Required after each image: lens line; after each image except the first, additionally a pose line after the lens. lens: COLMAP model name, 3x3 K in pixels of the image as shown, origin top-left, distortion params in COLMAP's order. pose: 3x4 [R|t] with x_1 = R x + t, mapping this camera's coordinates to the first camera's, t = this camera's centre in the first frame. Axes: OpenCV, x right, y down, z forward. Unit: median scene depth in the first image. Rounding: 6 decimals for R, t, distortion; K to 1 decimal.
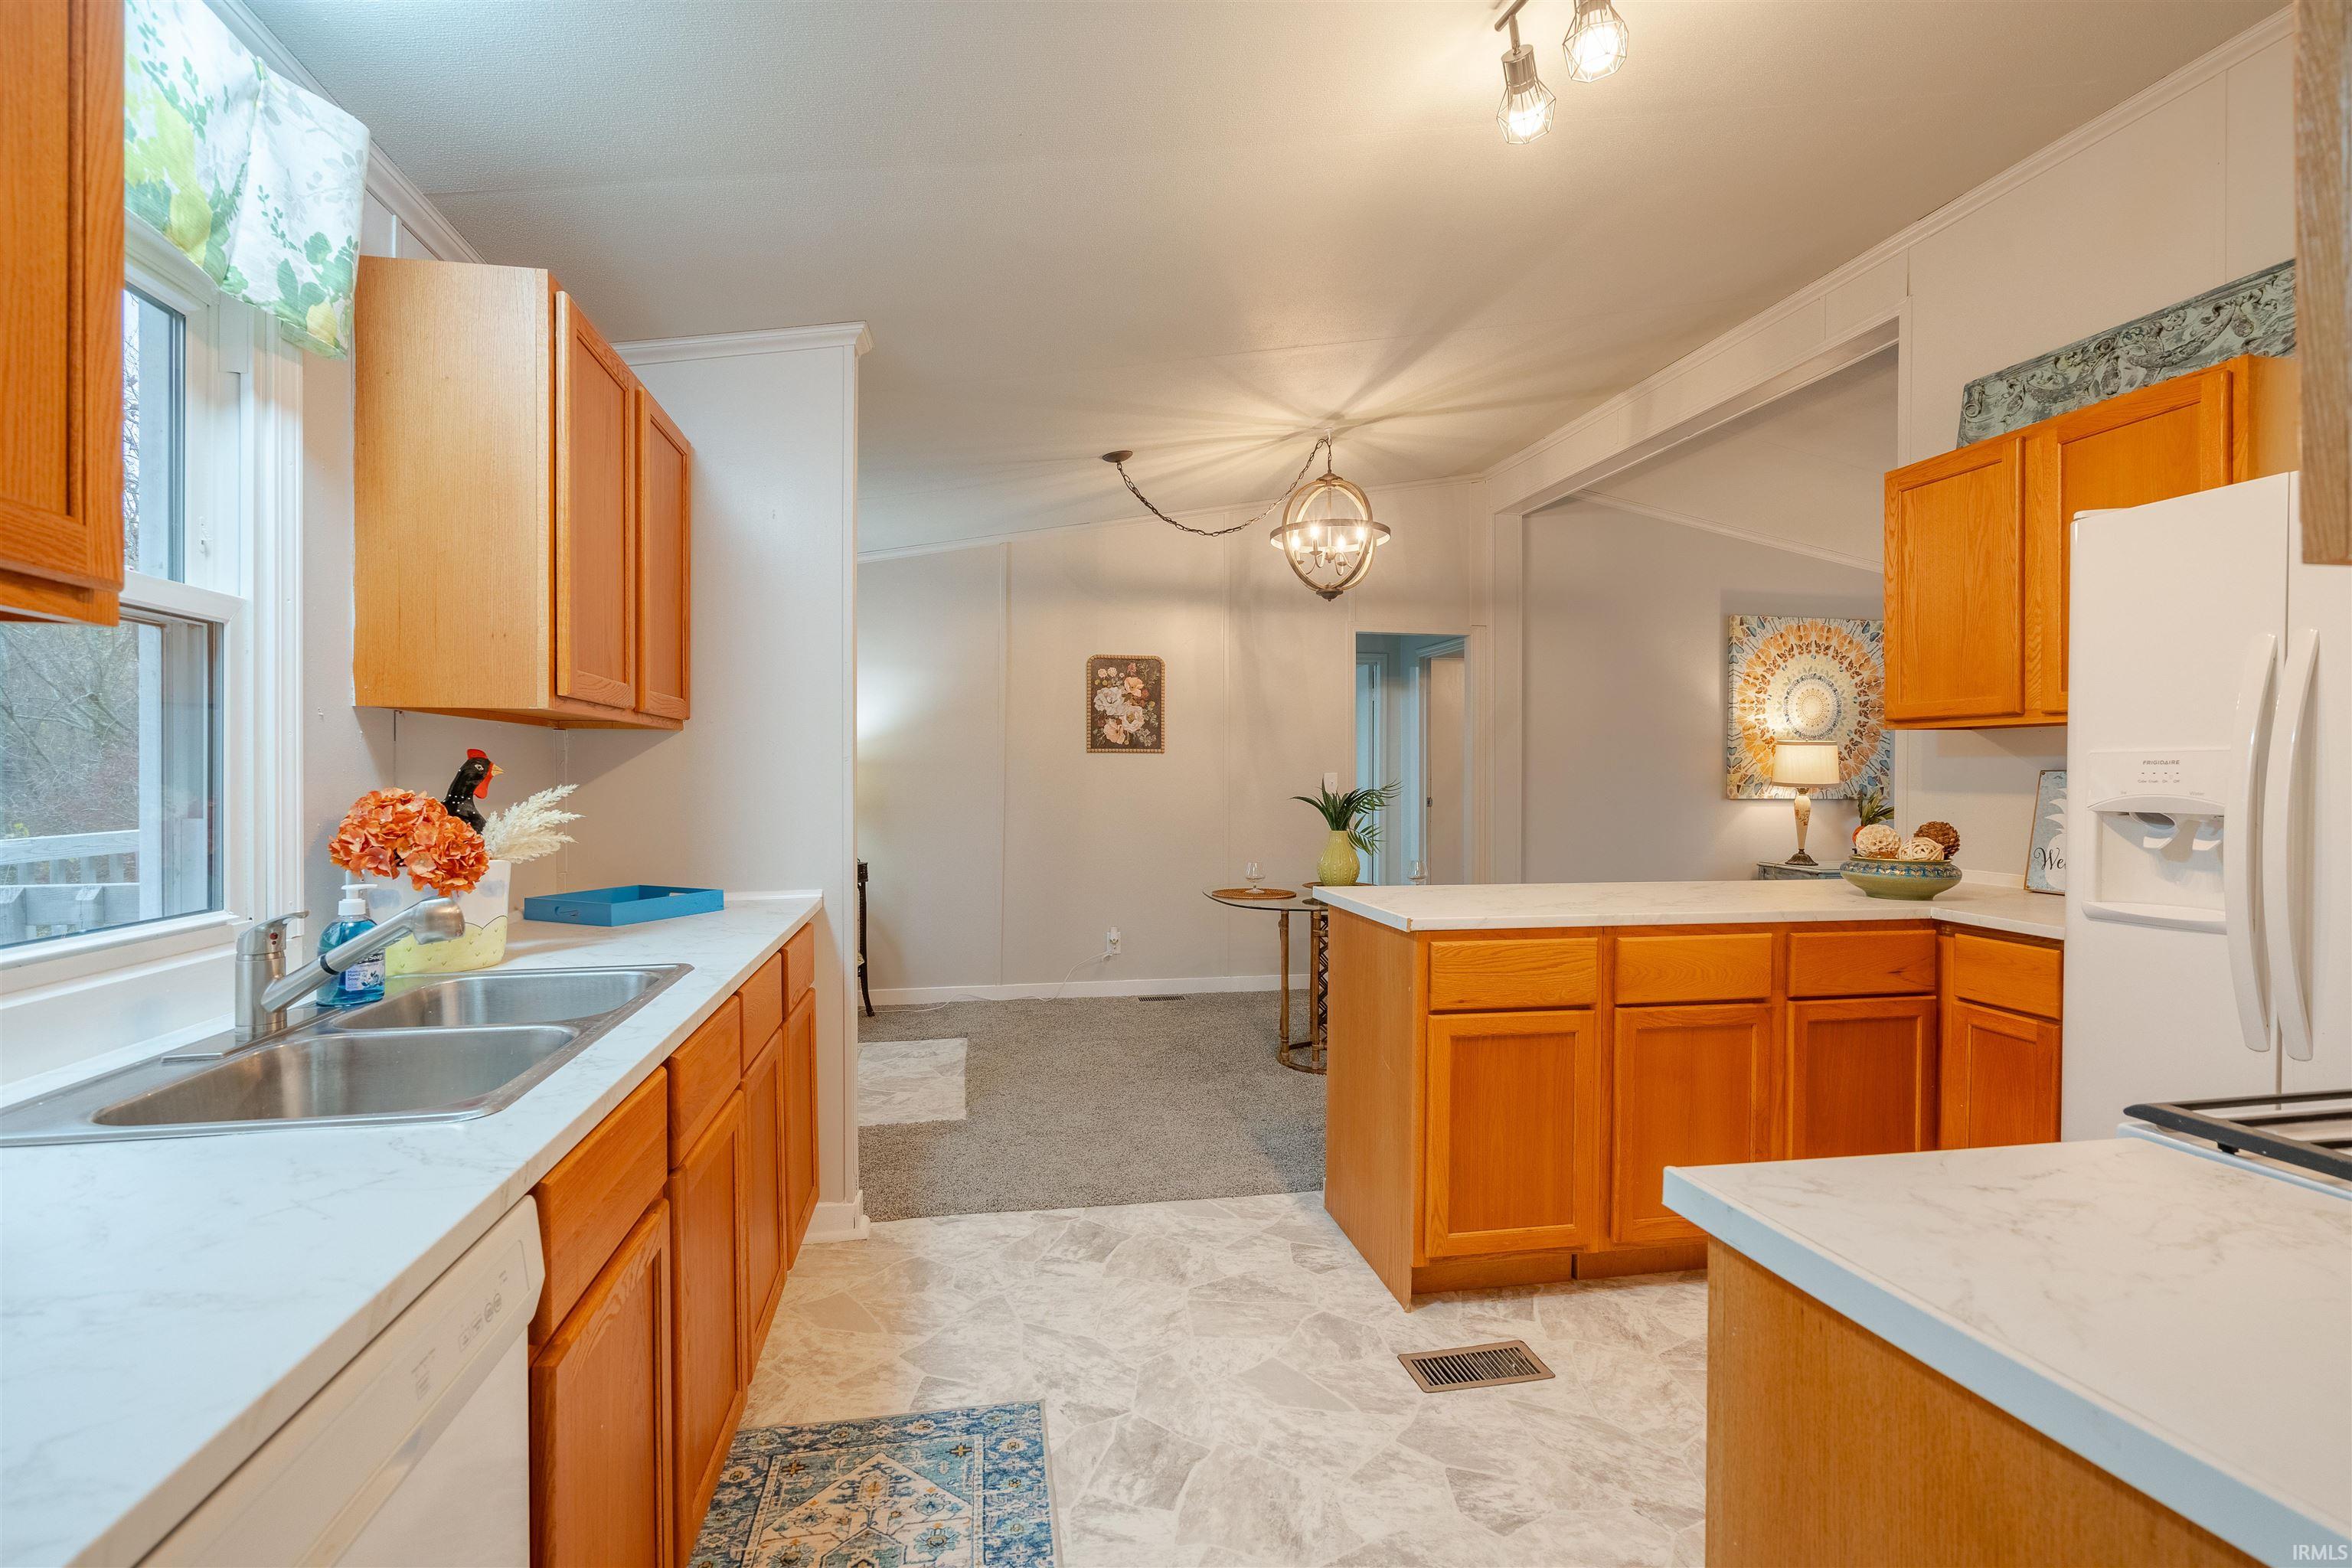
lens RADIAL K [[1043.7, 0, 1180.3], [0, 1043.7, 771.2], [0, 0, 1]] dist [-0.004183, 0.001565]
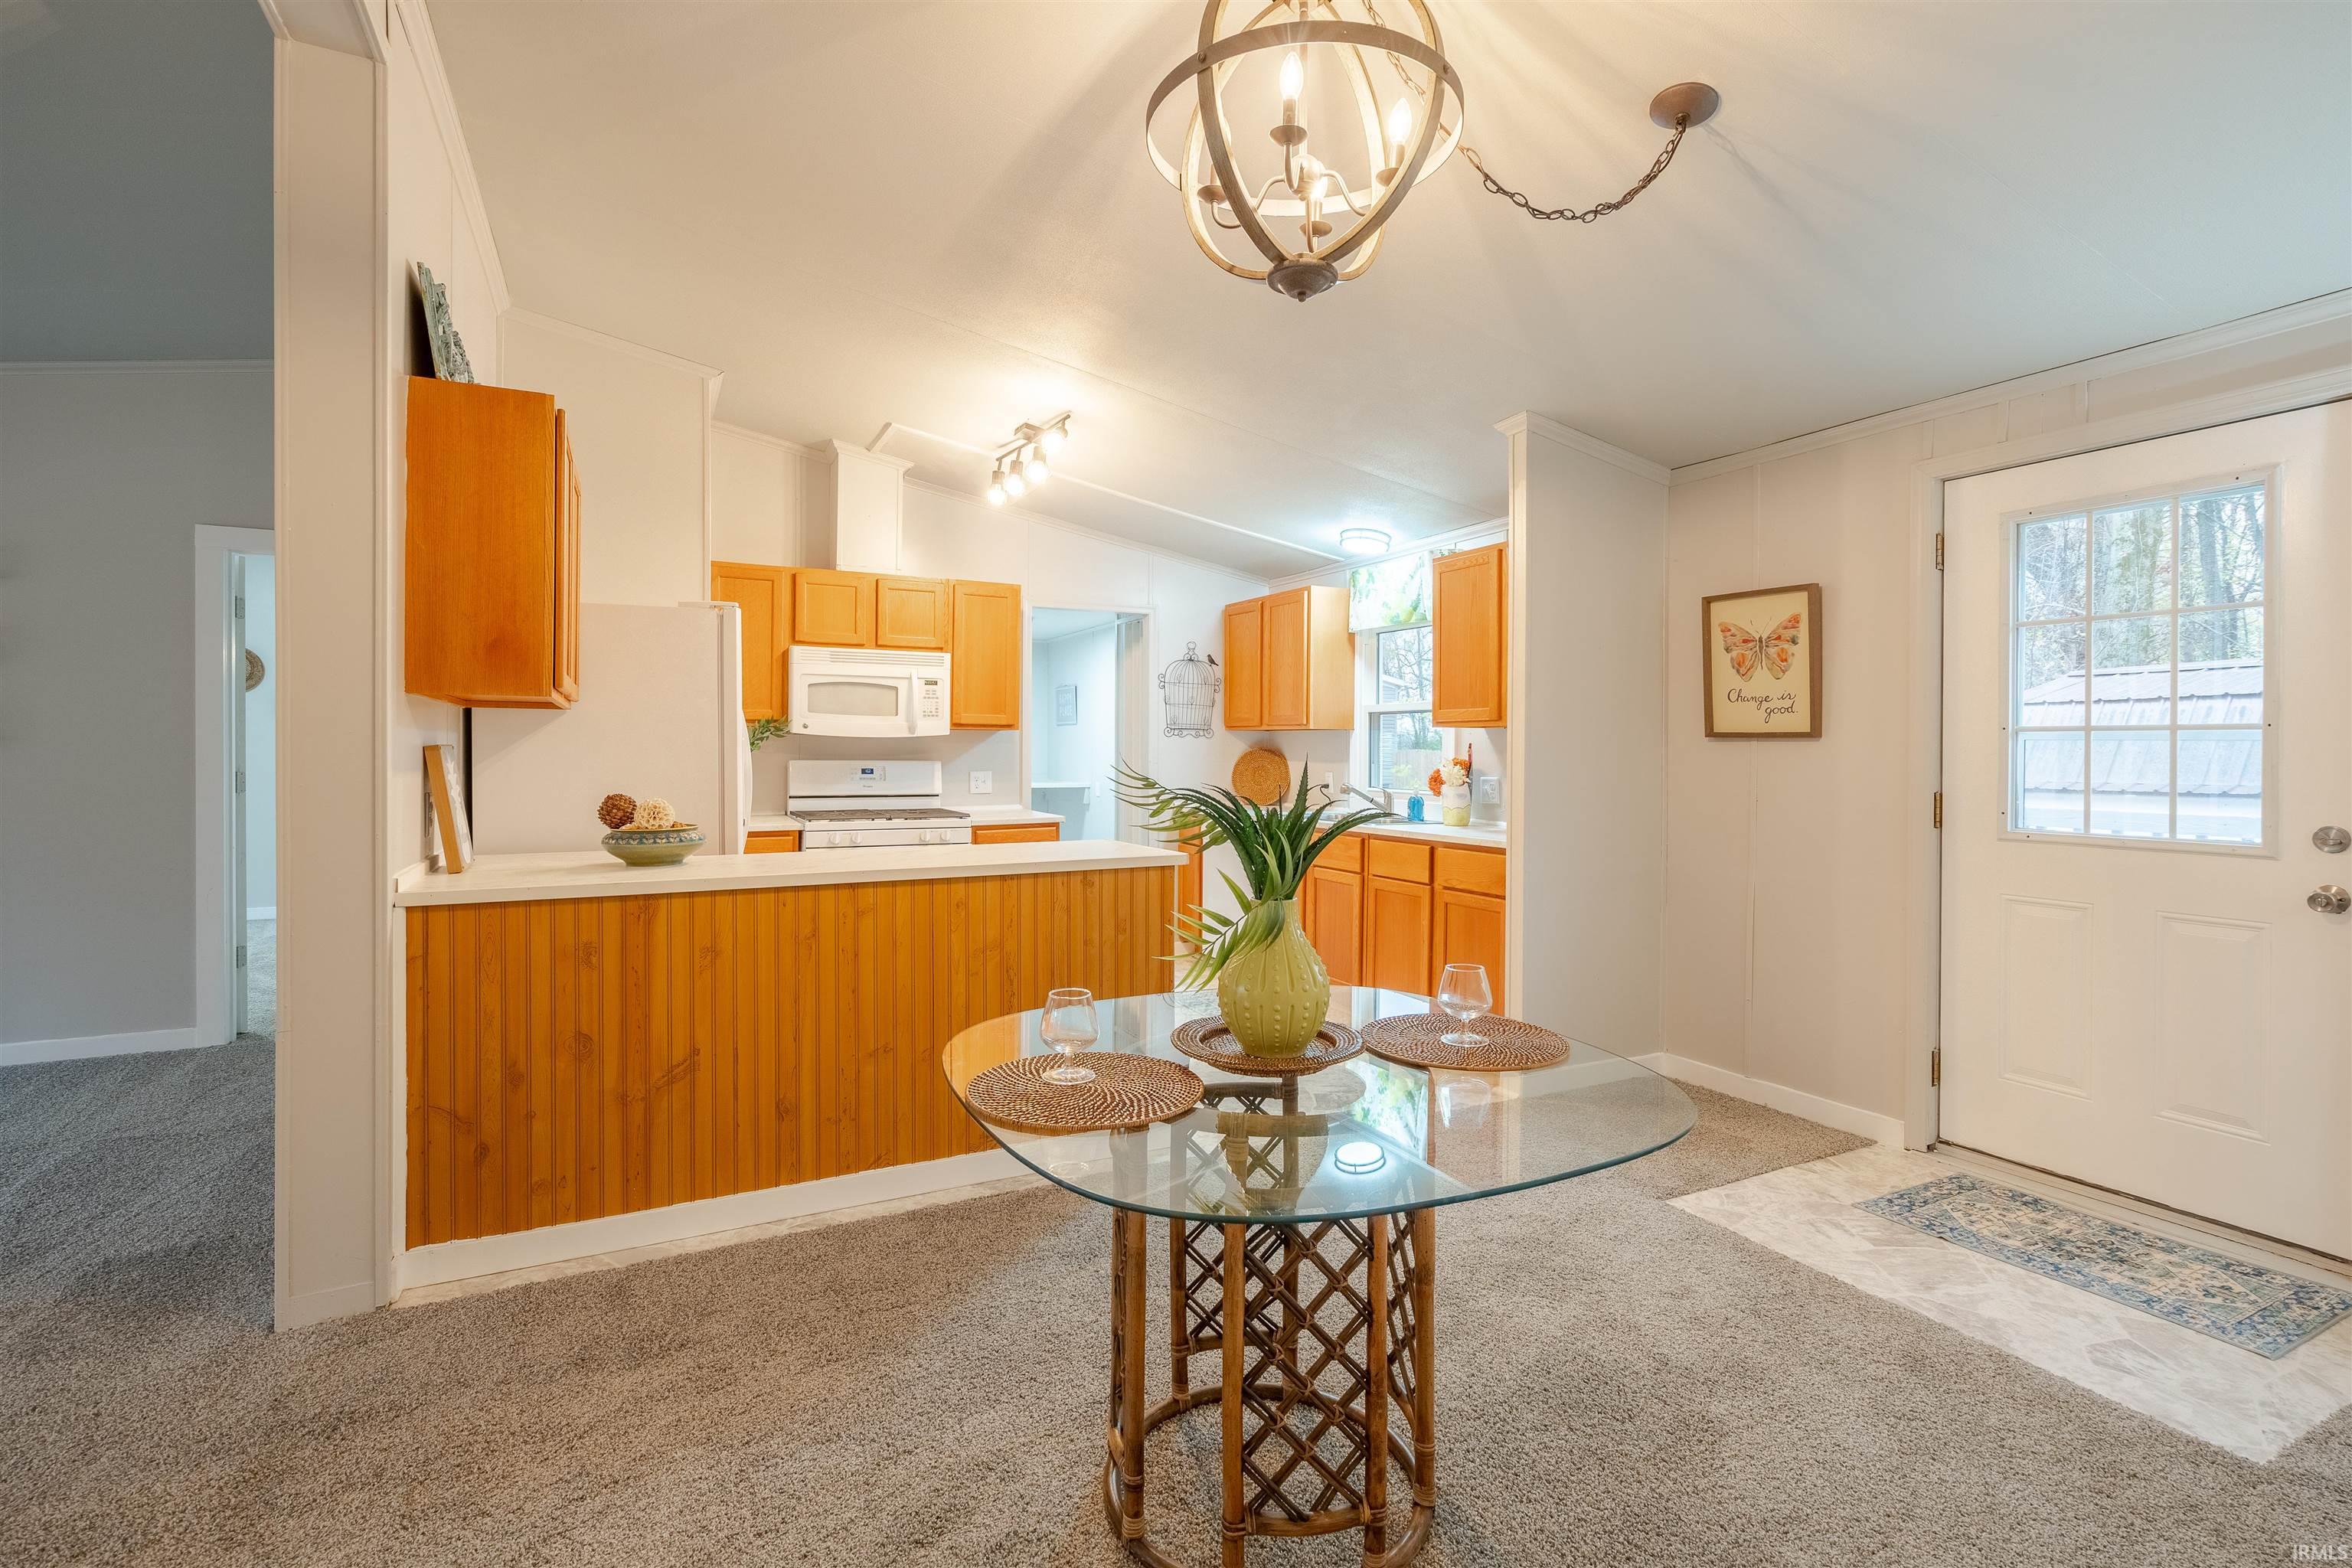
lens RADIAL K [[1043.7, 0, 1180.3], [0, 1043.7, 771.2], [0, 0, 1]] dist [-0.004183, 0.001565]
pose [[-0.961052, 0.000426, -0.276367, 0.444818], [-0.004496, 0.999842, 0.017177, 0.004428], [0.276331, 0.017750, -0.960899, 2.067610]]
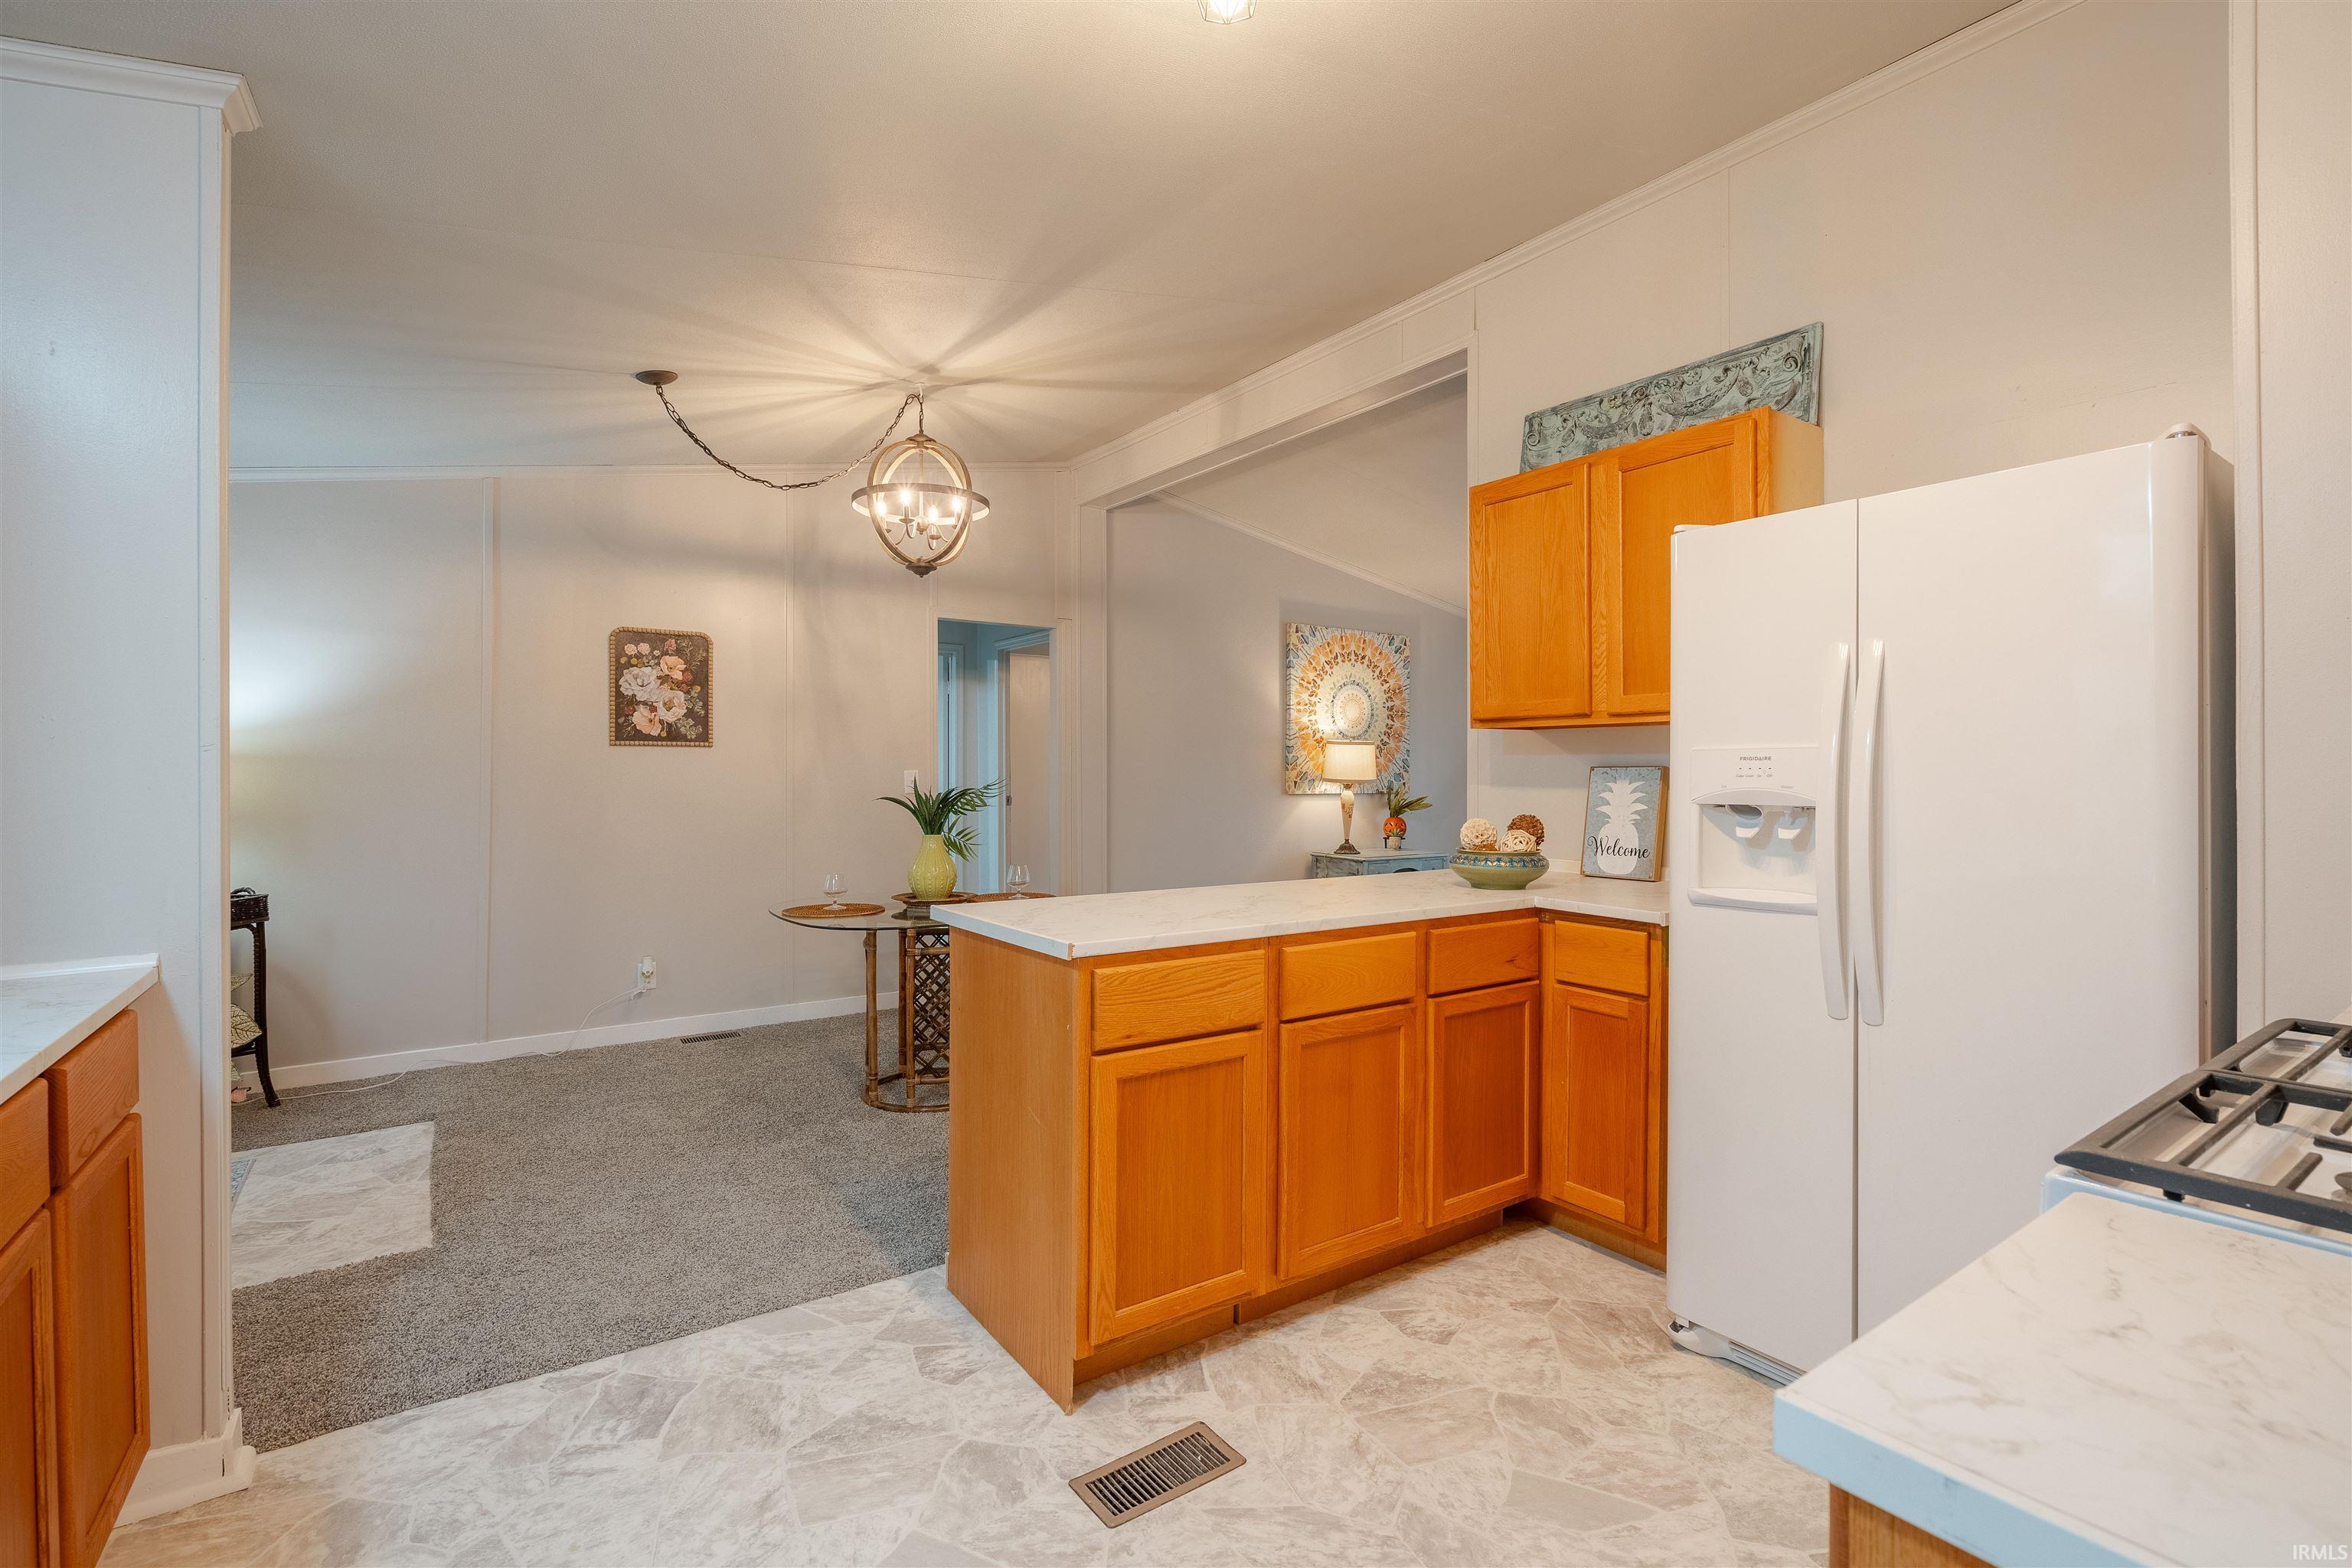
lens RADIAL K [[1043.7, 0, 1180.3], [0, 1043.7, 771.2], [0, 0, 1]] dist [-0.004183, 0.001565]
pose [[0.912978, -0.001369, 0.408007, -0.031184], [0.000521, 0.999997, 0.002191, 0.001259], [-0.408009, -0.001788, 0.912976, 0.156035]]
